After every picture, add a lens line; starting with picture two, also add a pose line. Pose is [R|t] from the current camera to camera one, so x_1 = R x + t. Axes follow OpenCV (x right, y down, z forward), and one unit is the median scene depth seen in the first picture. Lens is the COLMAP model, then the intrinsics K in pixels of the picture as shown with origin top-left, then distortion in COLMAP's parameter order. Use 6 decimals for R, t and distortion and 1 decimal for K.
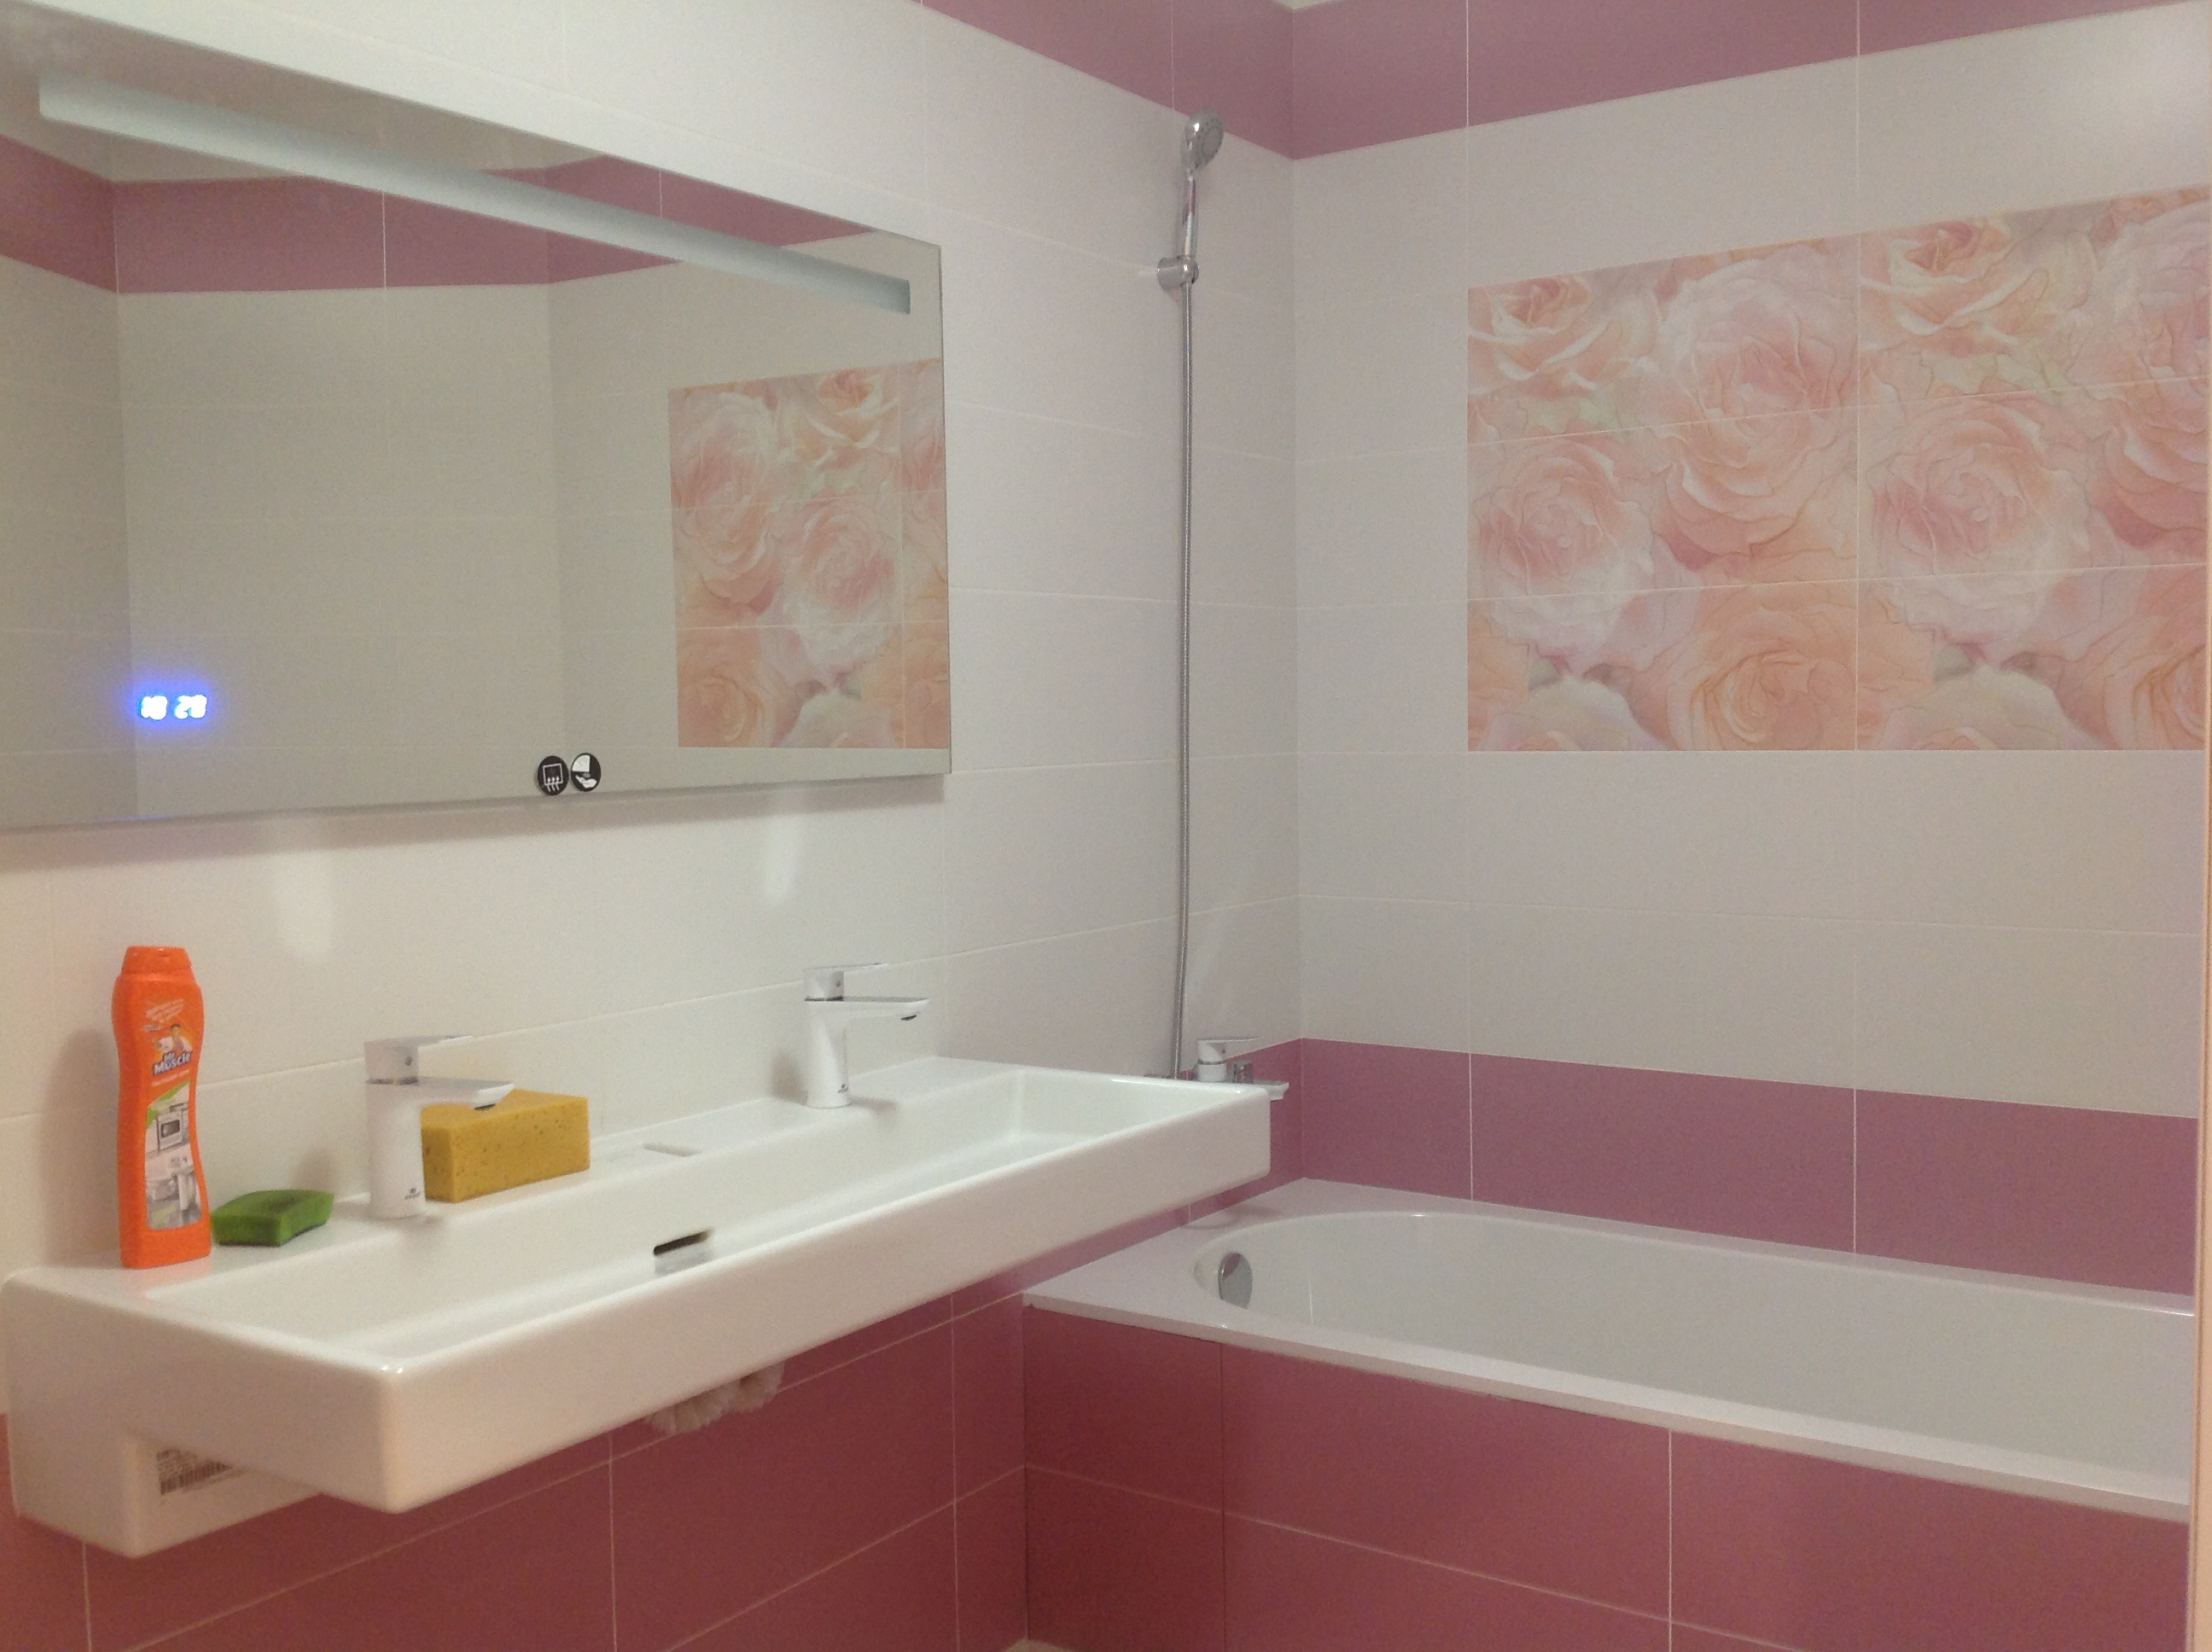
lens RADIAL K [[2102.2, 0, 1106.0], [0, 2102.2, 826.0], [0, 0, 1]] dist [0.201662, -0.556314]
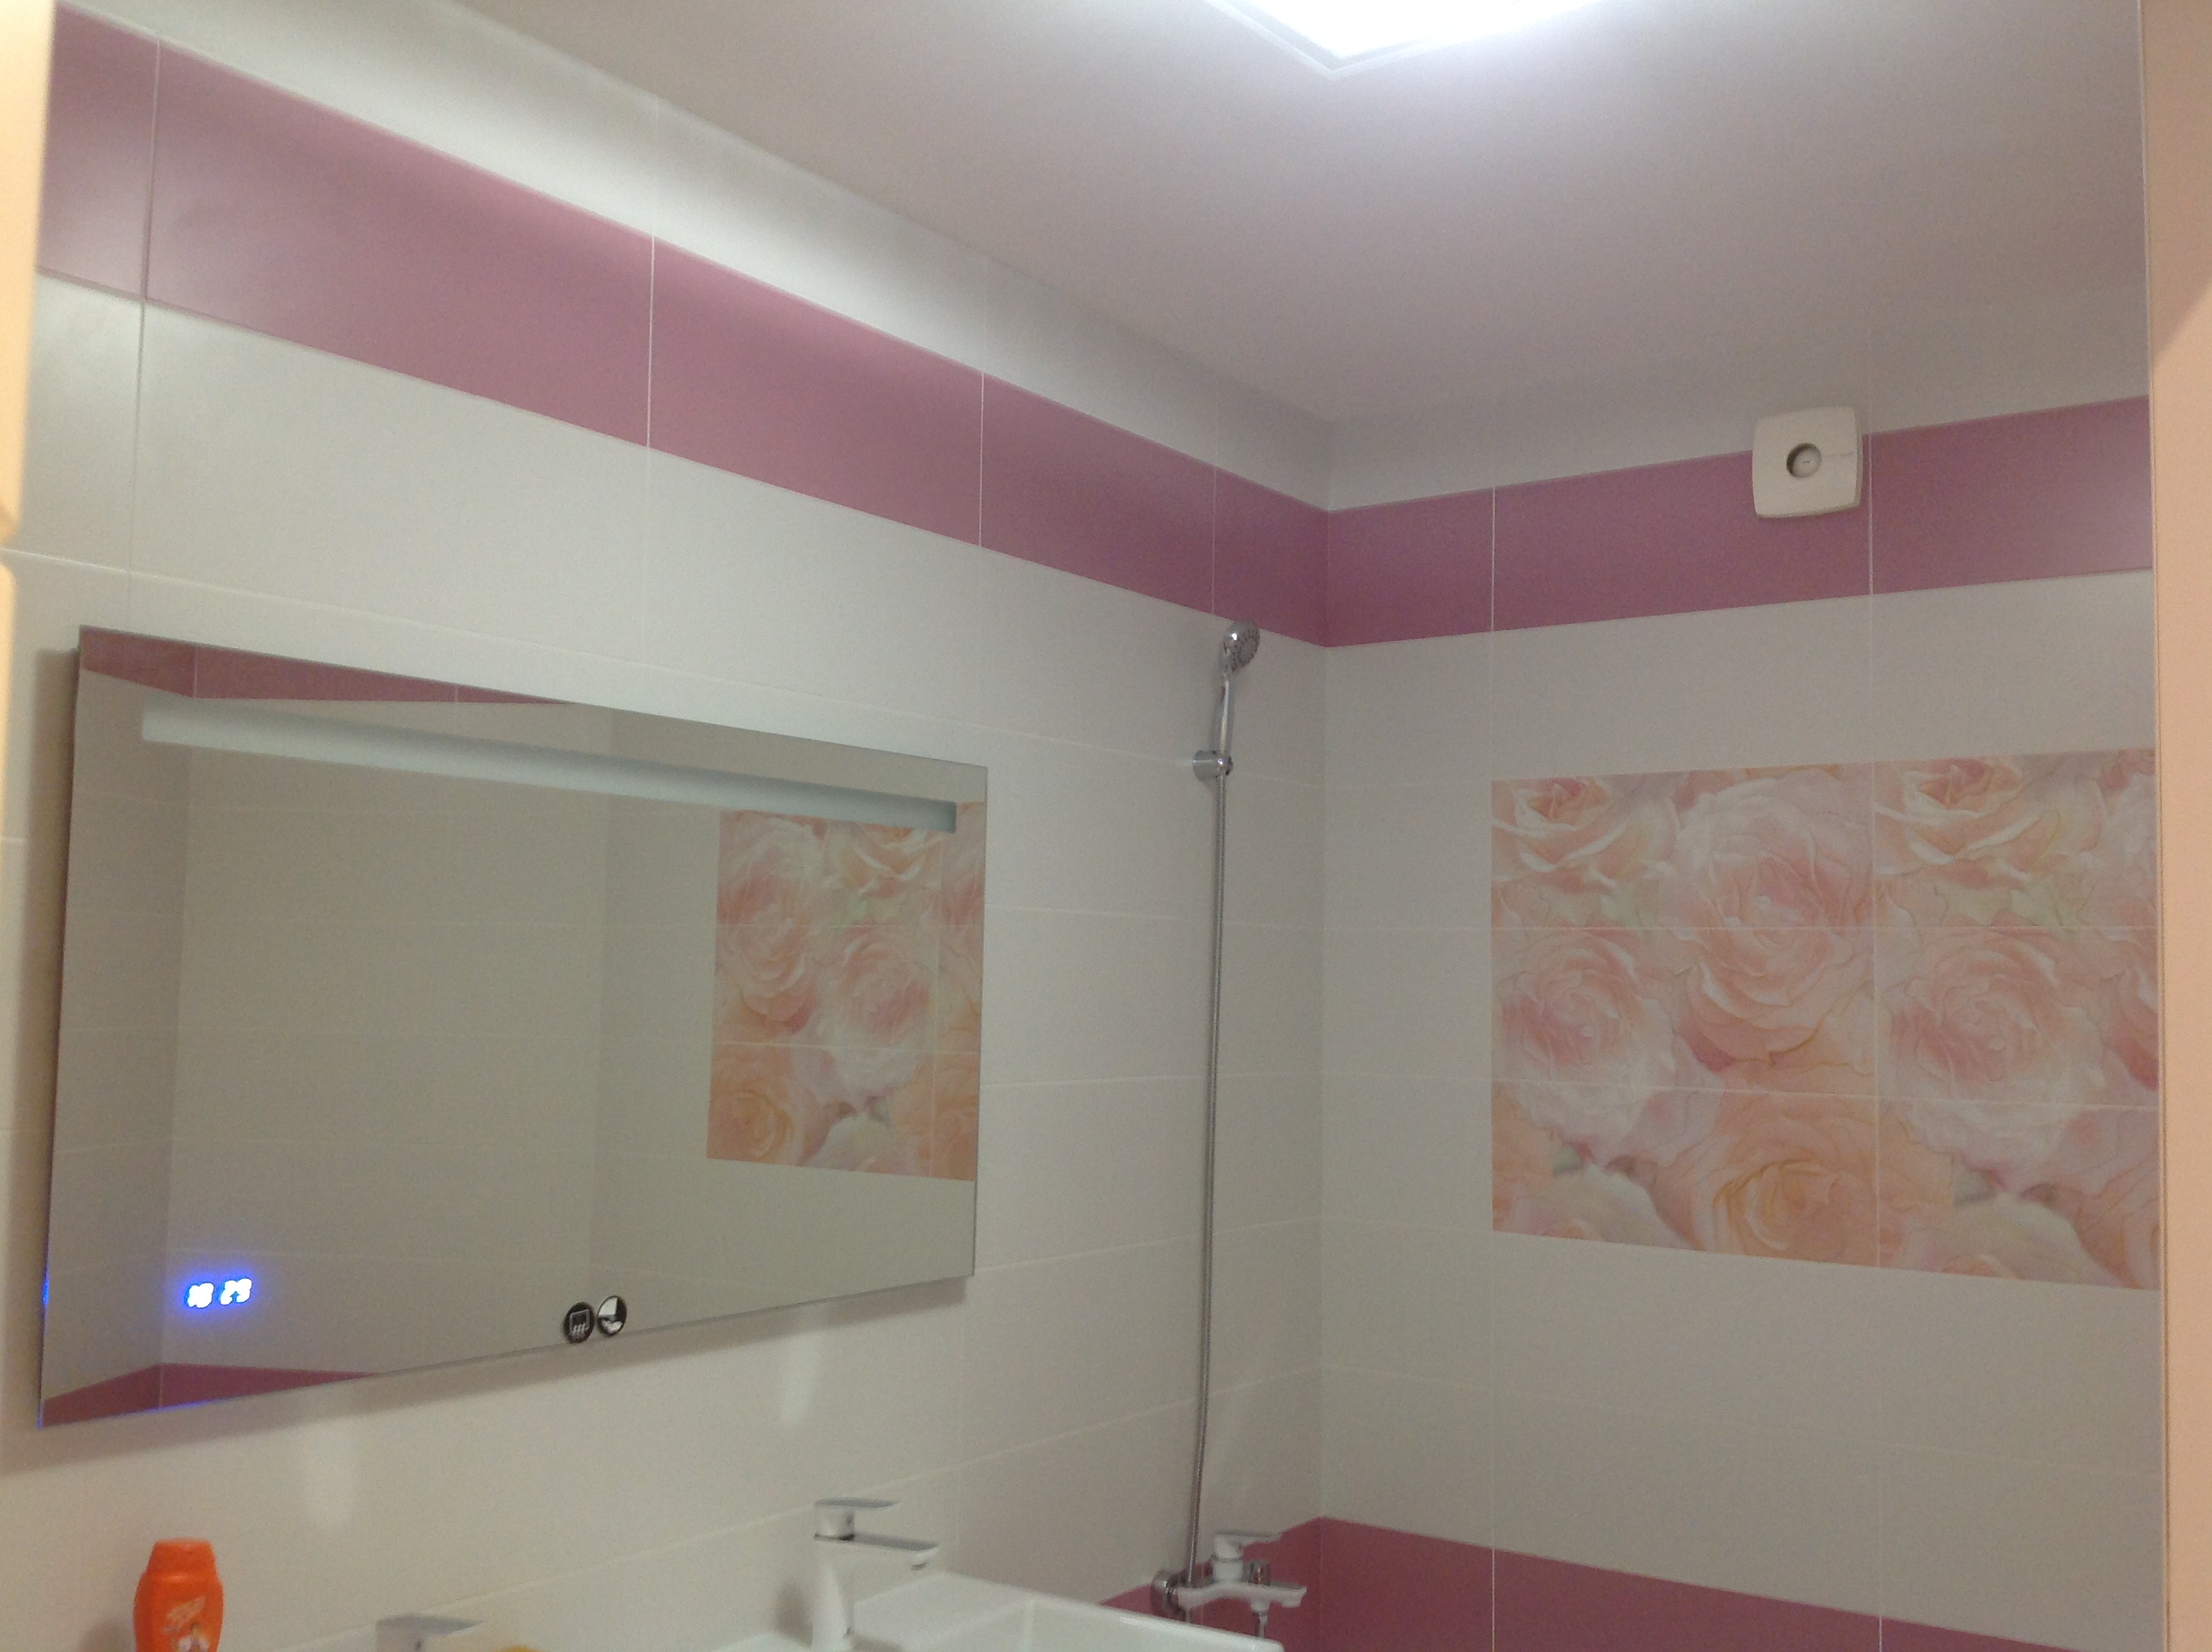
lens RADIAL K [[2102.2, 0, 1106.0], [0, 2102.2, 826.0], [0, 0, 1]] dist [0.201662, -0.556314]
pose [[0.999325, 0.032301, -0.017478, 0.000237], [-0.034354, 0.990394, -0.133935, -0.092700], [0.012984, 0.134446, 0.990836, -0.025181]]
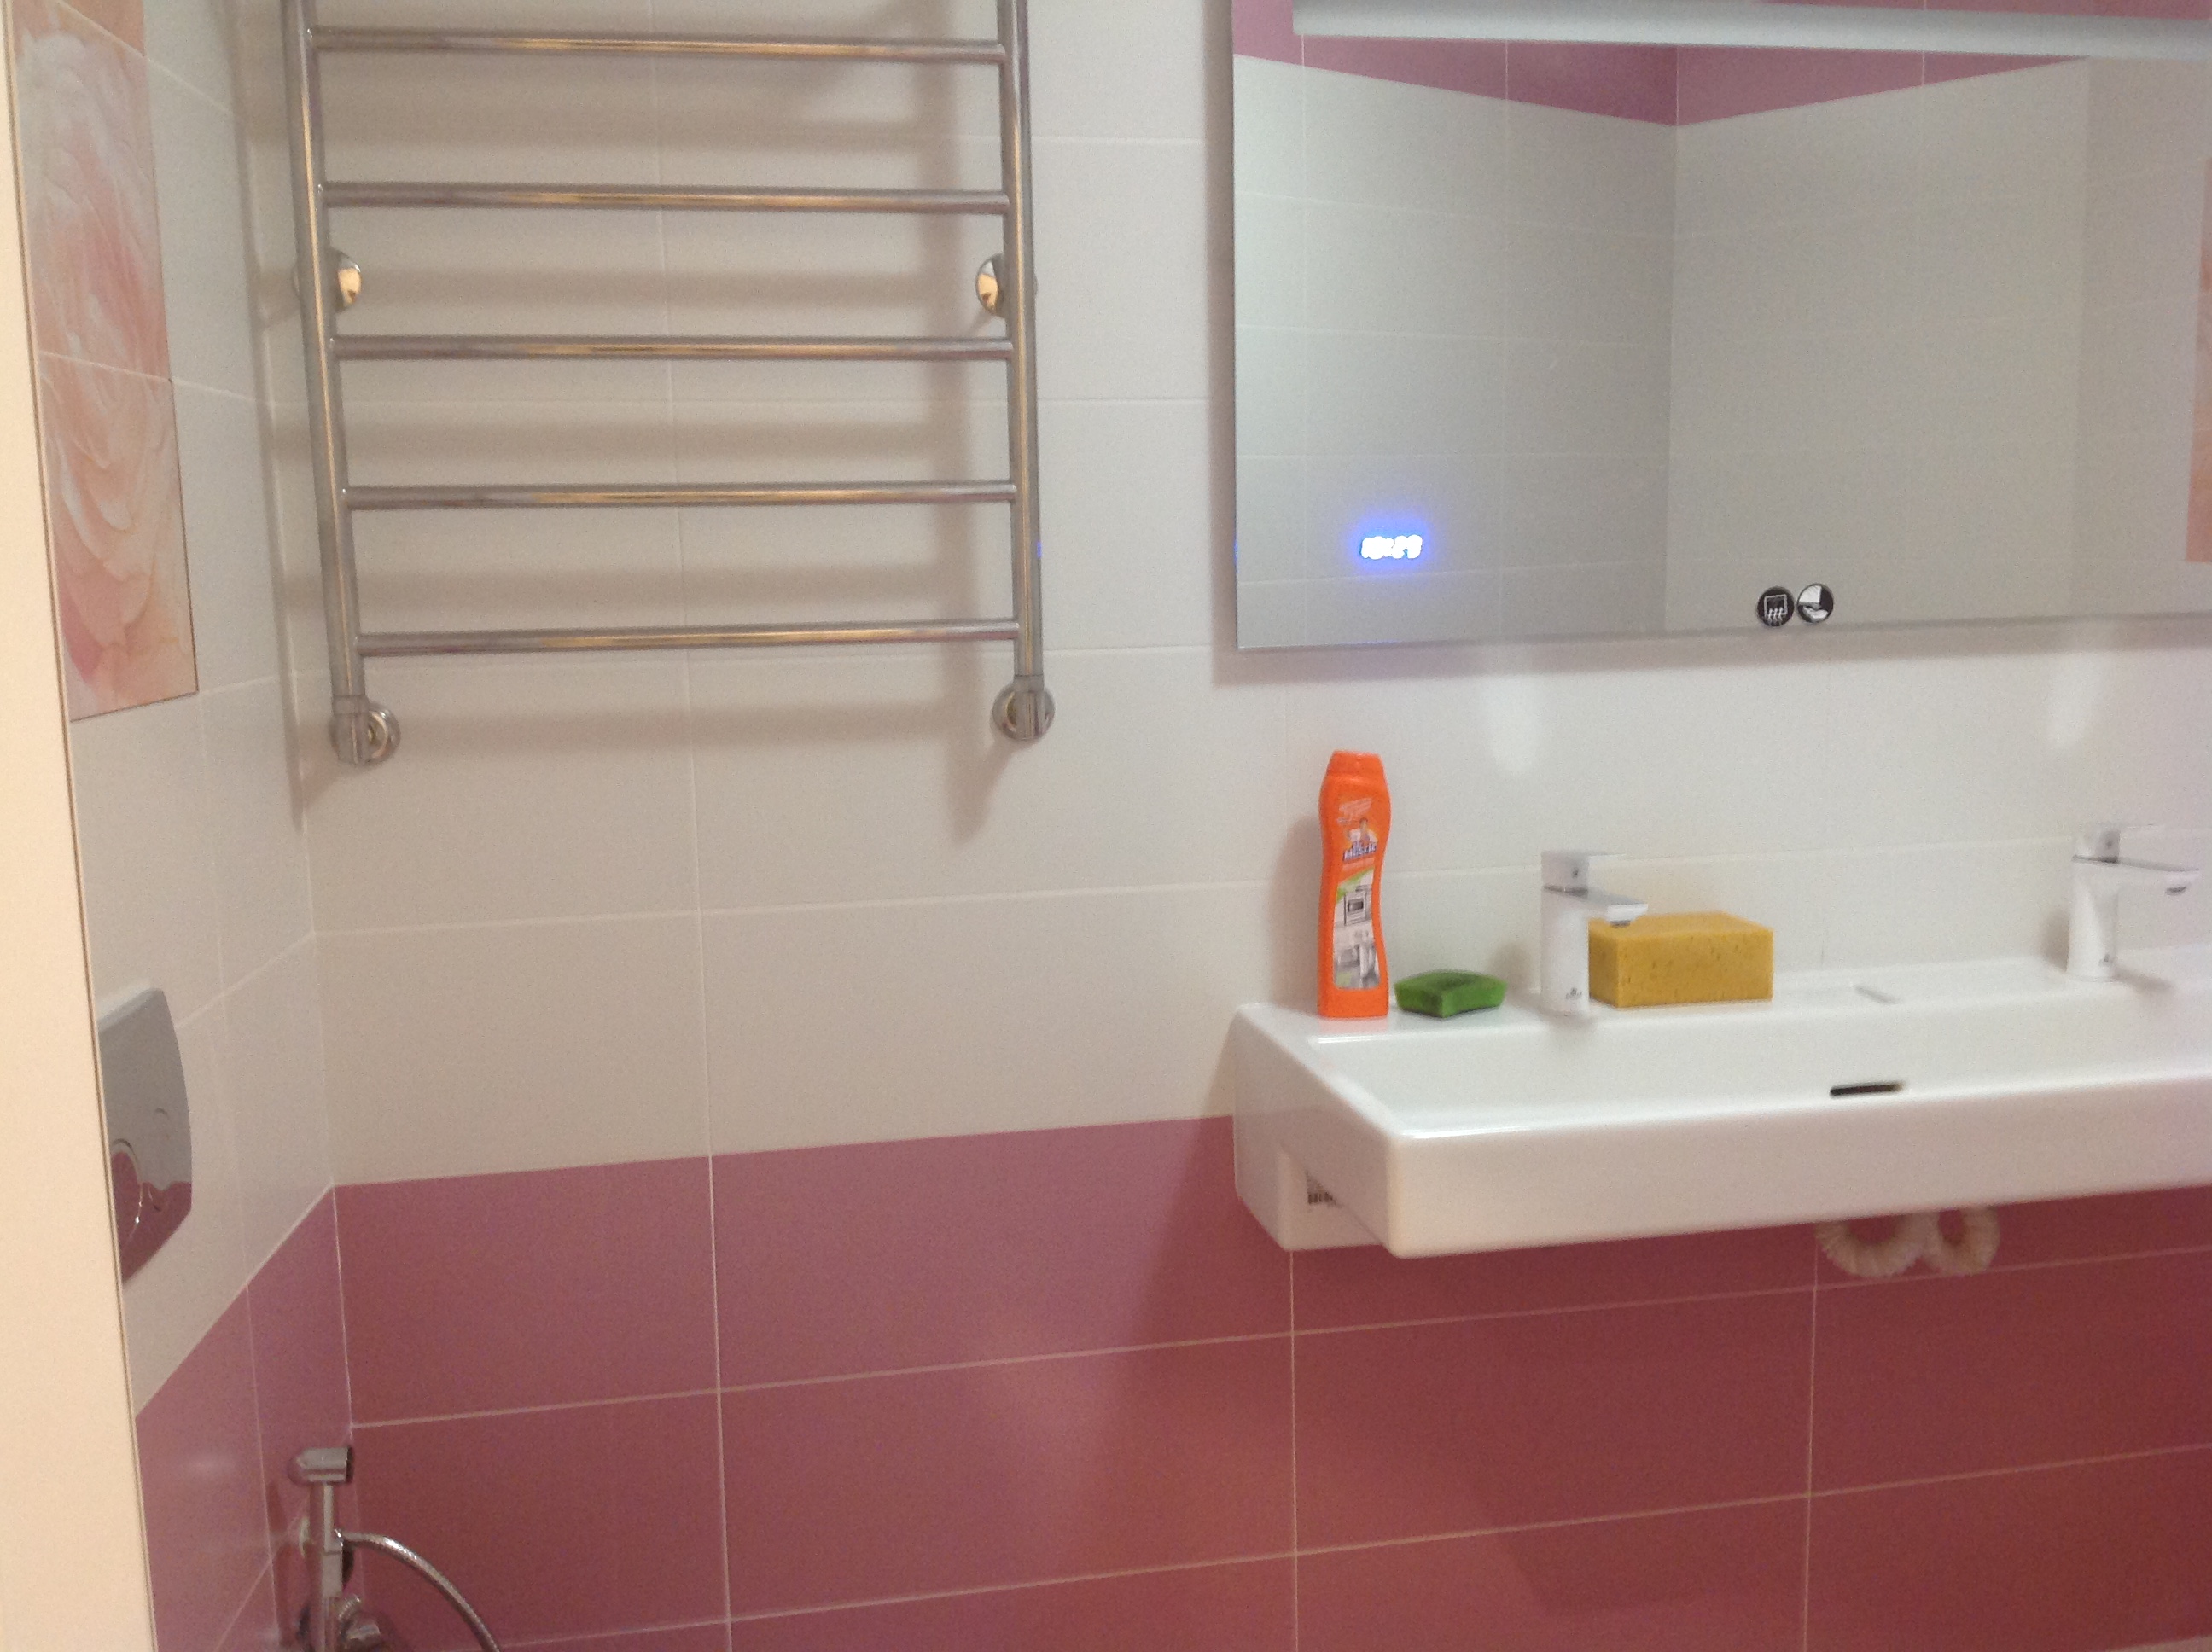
lens RADIAL K [[2102.2, 0, 1106.0], [0, 2102.2, 826.0], [0, 0, 1]] dist [0.201662, -0.556314]
pose [[0.713482, 0.098946, -0.693652, 0.157463], [-0.030104, 0.993394, 0.110738, -0.016489], [0.700027, -0.058127, 0.711747, 0.041702]]
